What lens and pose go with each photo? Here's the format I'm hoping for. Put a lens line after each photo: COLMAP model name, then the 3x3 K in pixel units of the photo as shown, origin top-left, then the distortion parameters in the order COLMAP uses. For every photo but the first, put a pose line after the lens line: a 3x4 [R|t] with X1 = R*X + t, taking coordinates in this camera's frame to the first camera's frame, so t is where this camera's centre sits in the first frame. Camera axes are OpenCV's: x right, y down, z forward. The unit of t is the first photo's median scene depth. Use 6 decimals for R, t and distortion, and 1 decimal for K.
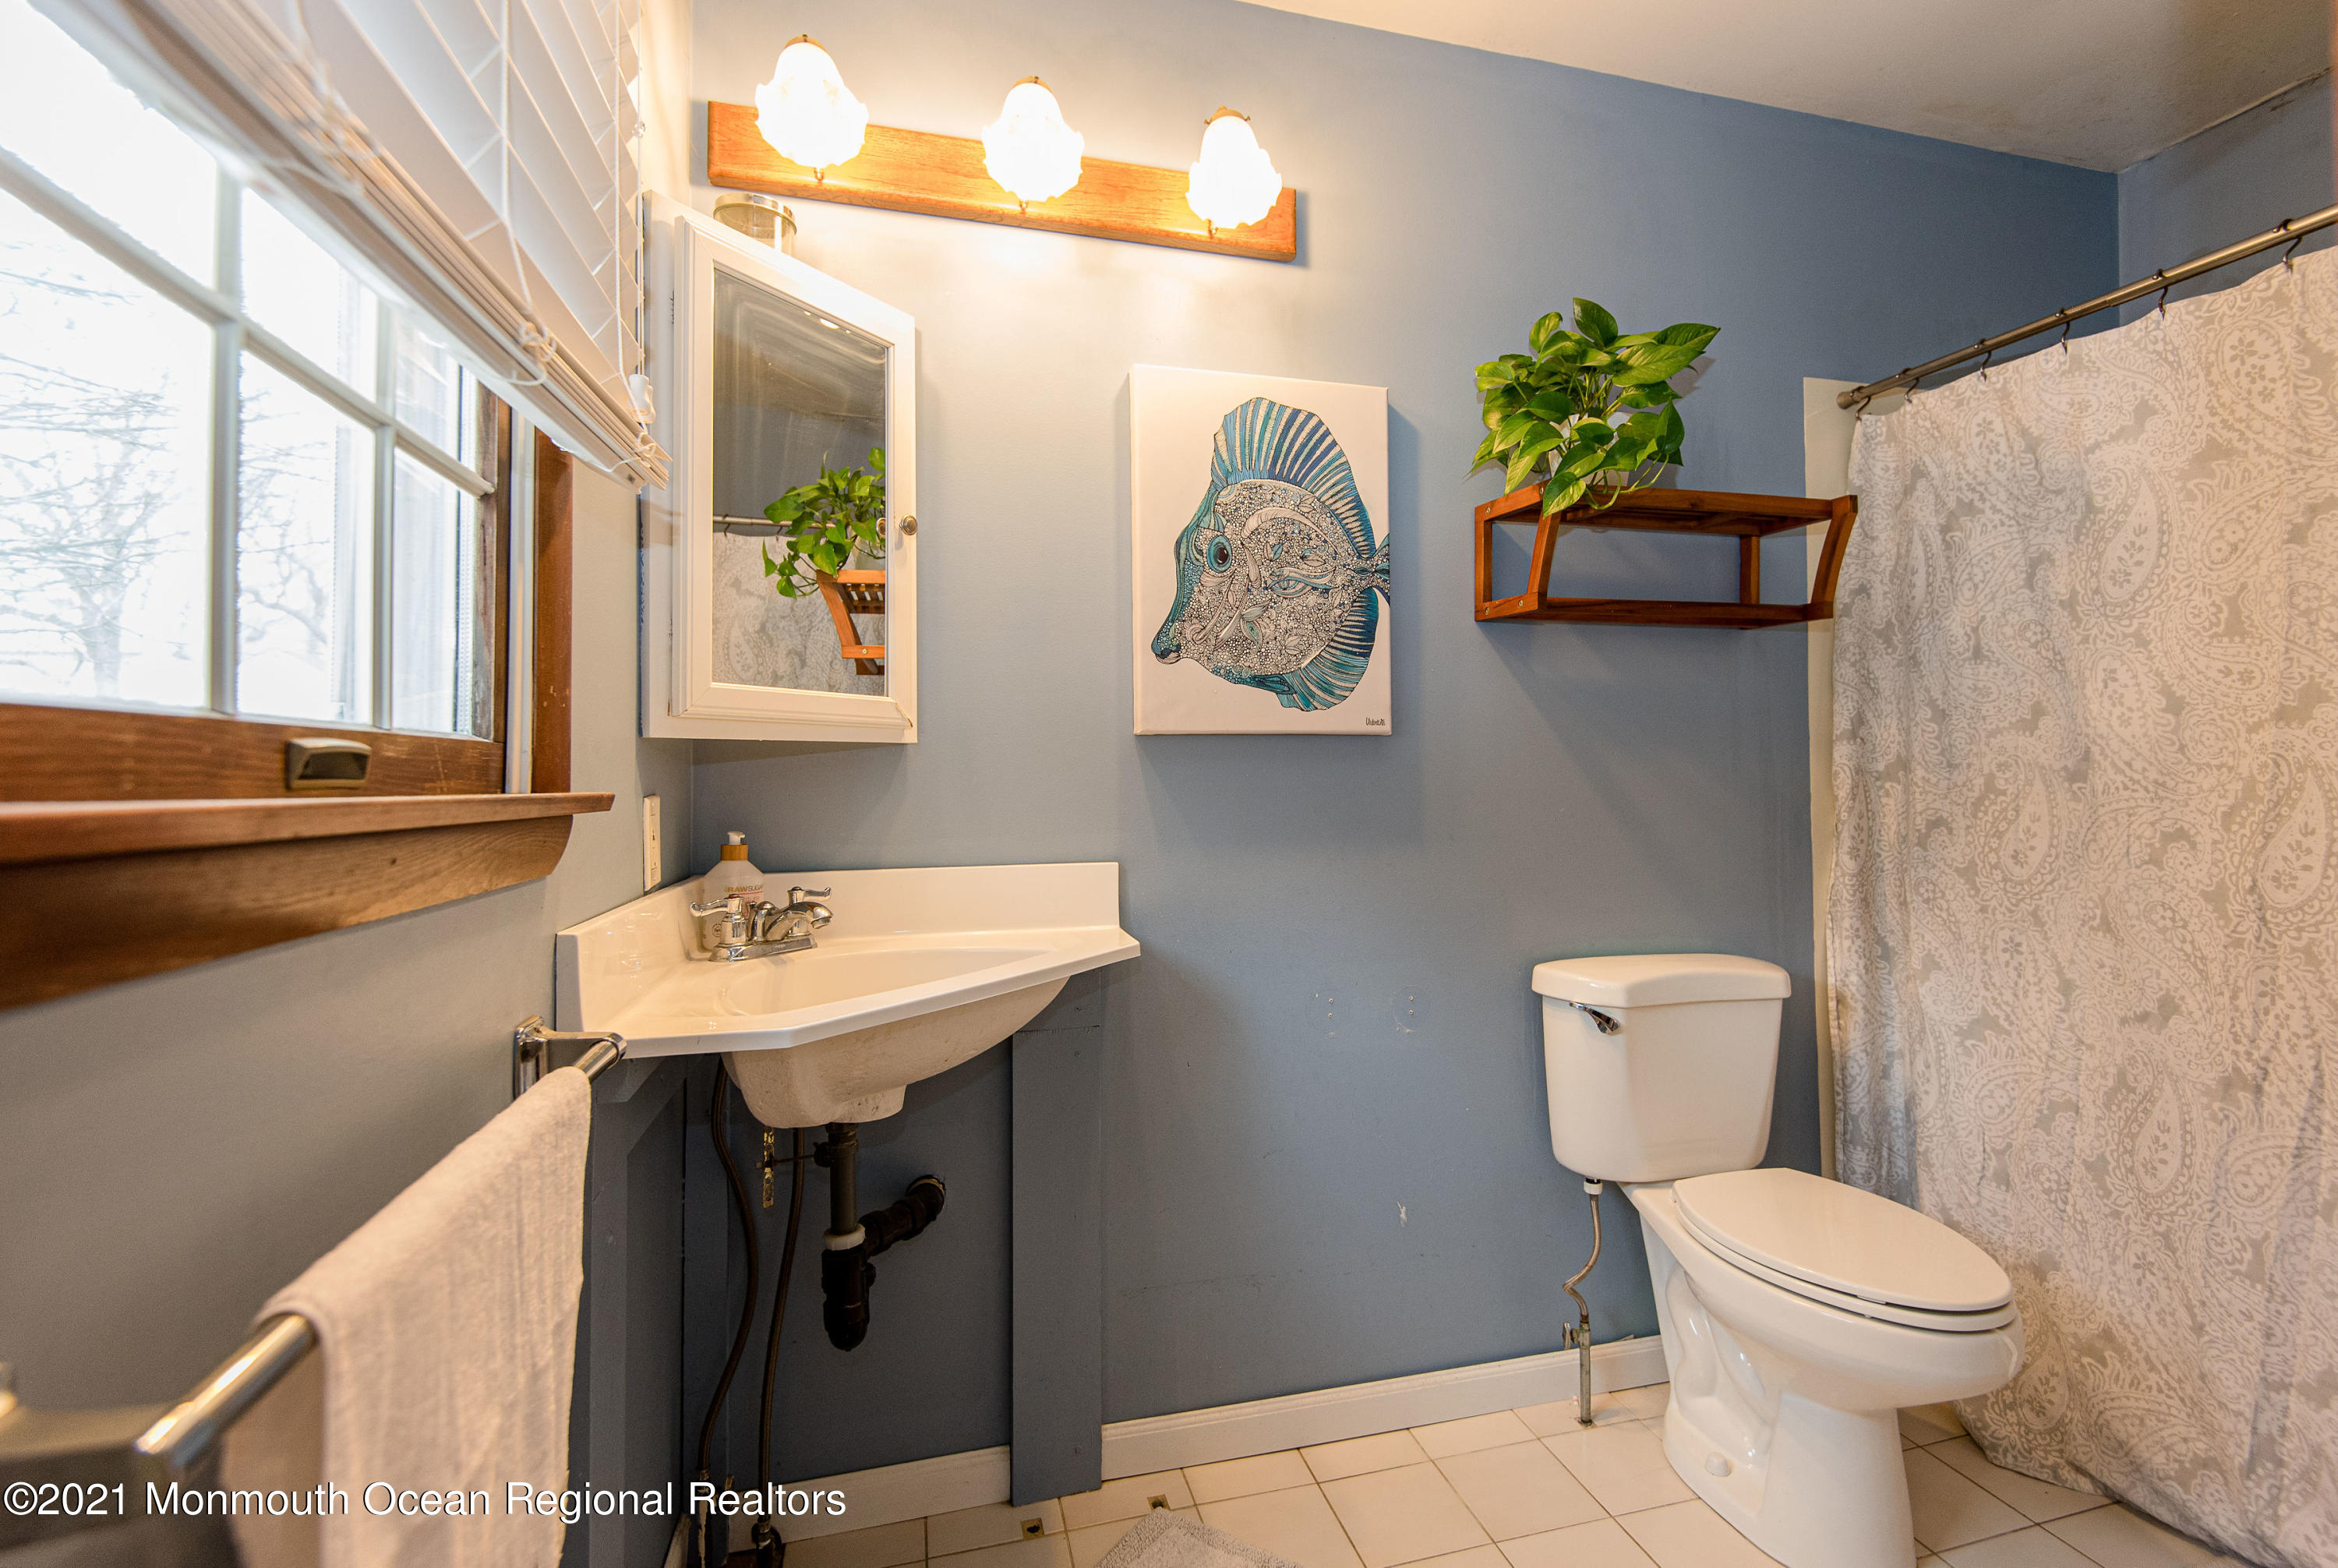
lens RADIAL K [[1048.7, 0, 1178.4], [0, 1048.7, 770.6], [0, 0, 1]] dist [0.002870, 0.000051]
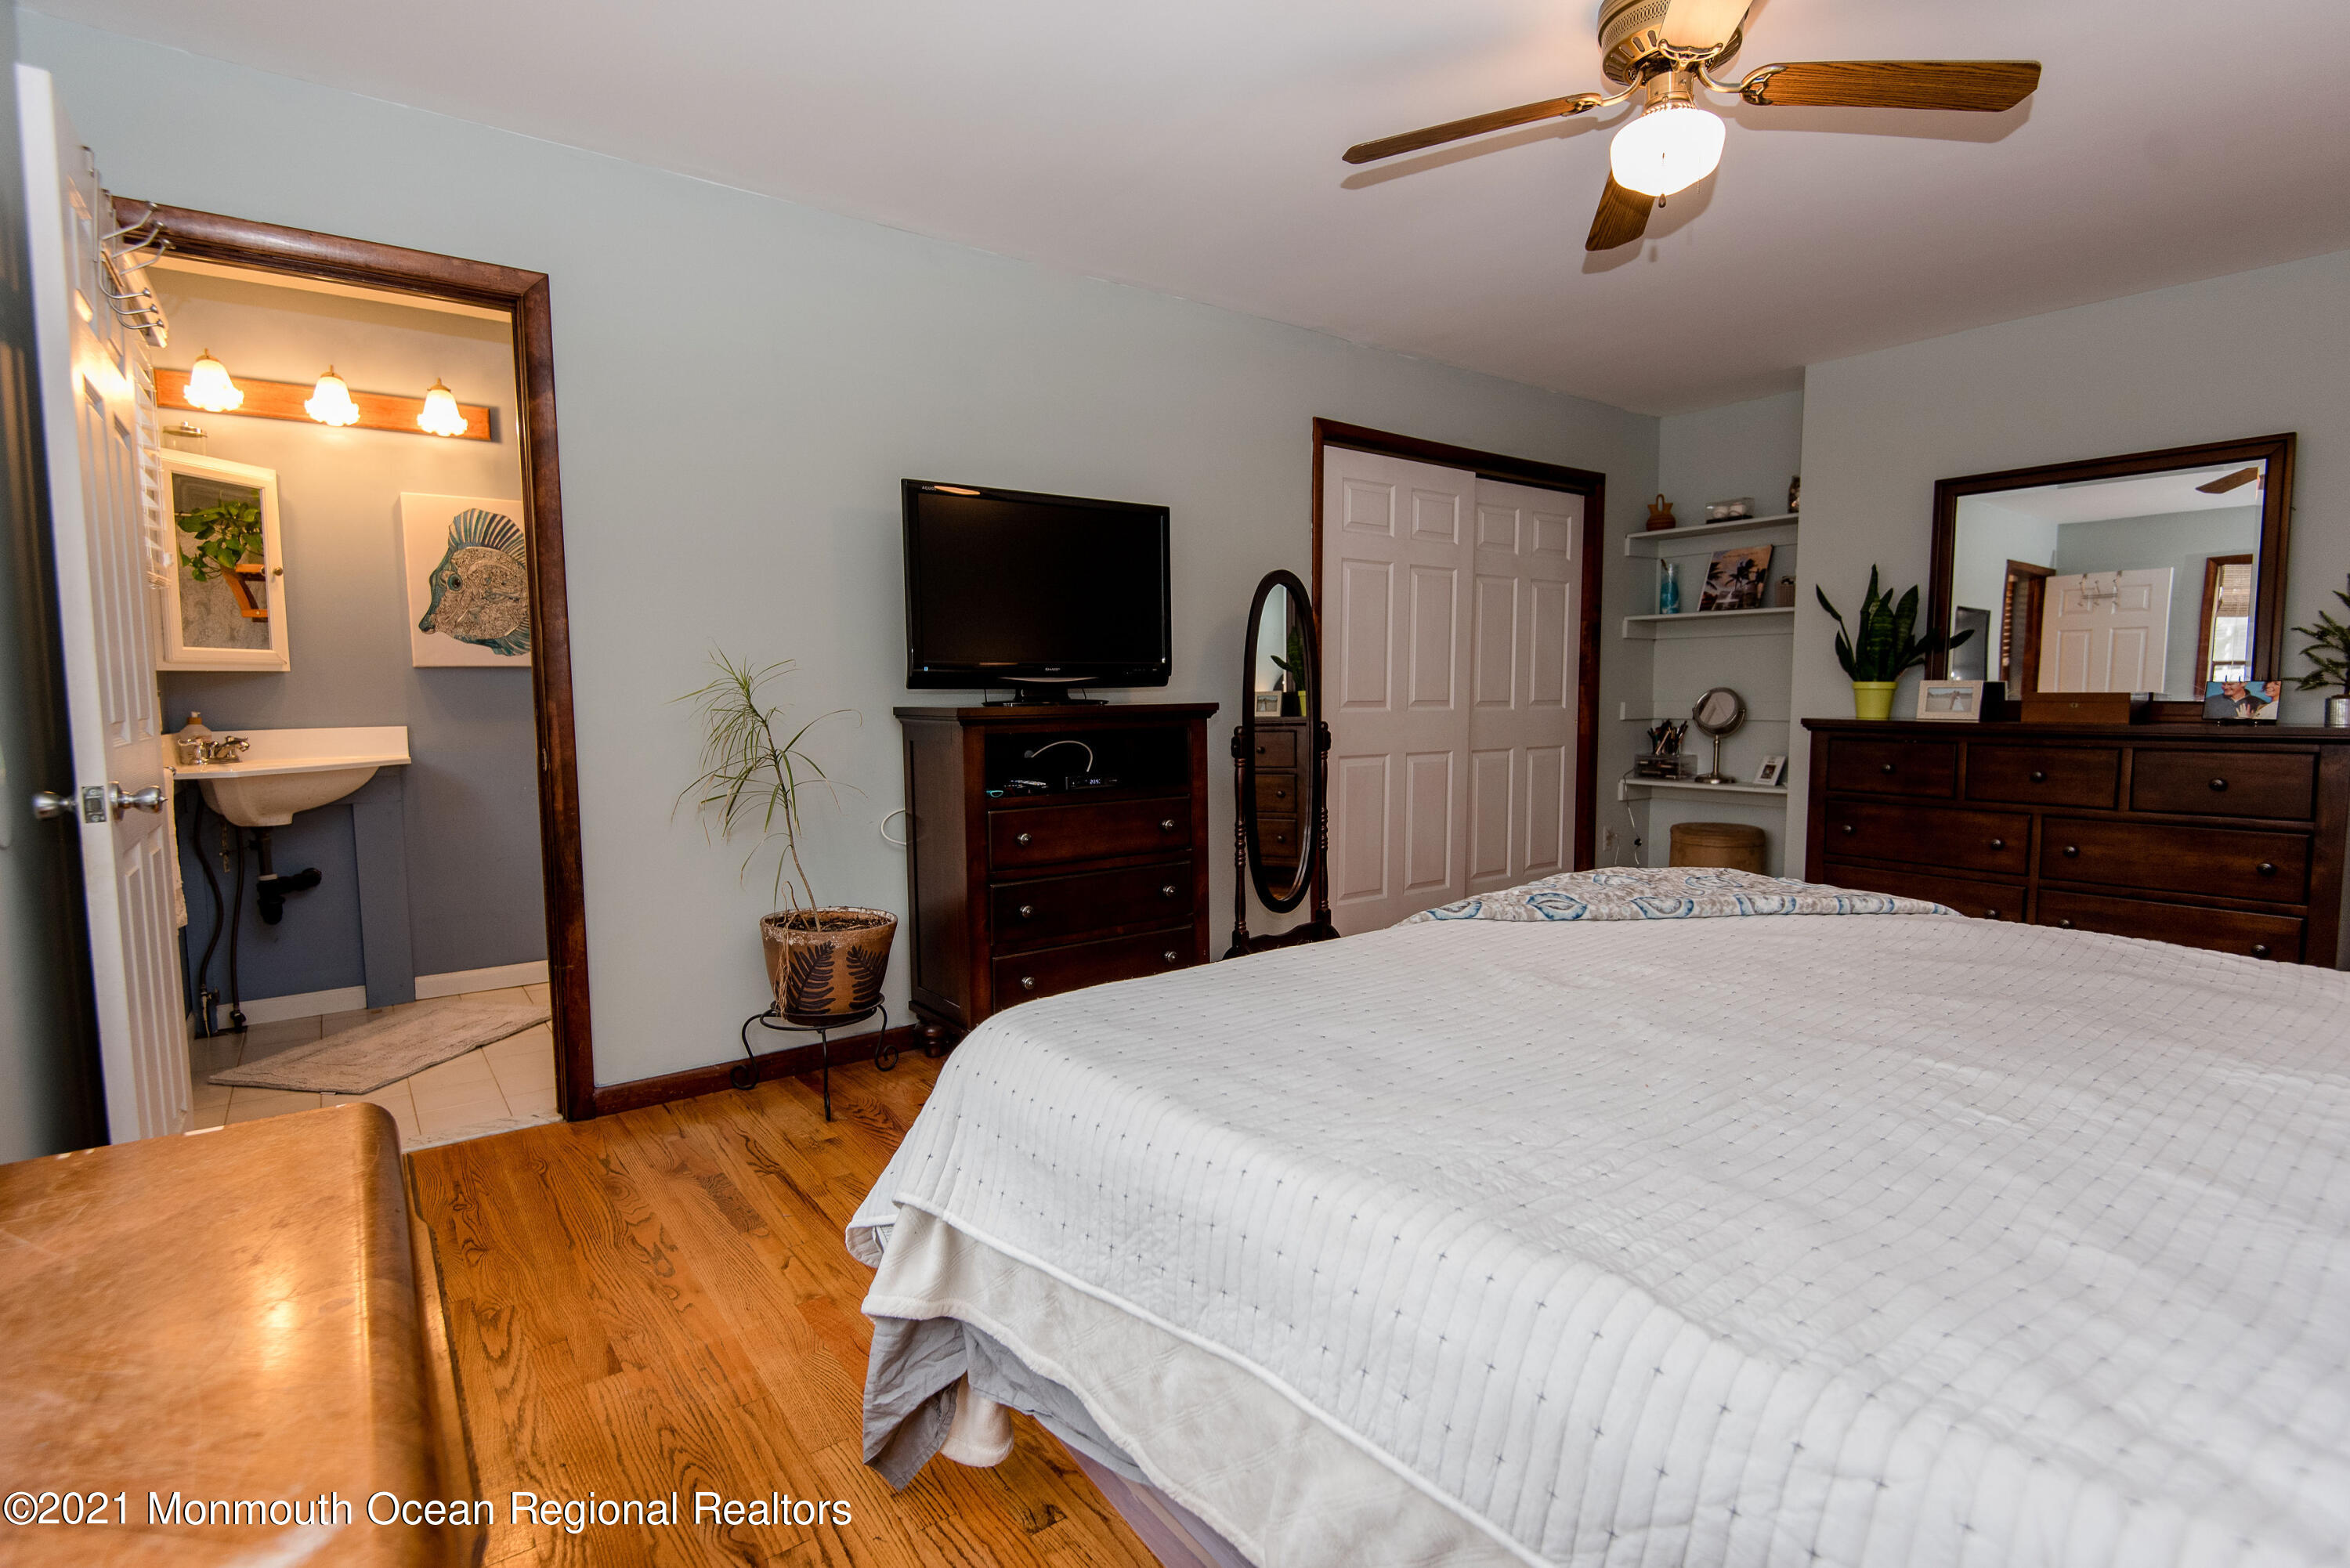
lens RADIAL K [[1122.3, 0, 1176.4], [0, 1122.3, 797.4], [0, 0, 1]] dist [-0.014791, -0.000536]
pose [[0.924312, -0.037209, 0.379819, 0.527633], [-0.001608, 0.994847, 0.101375, -0.001744], [-0.381634, -0.094313, 0.919489, -1.726623]]
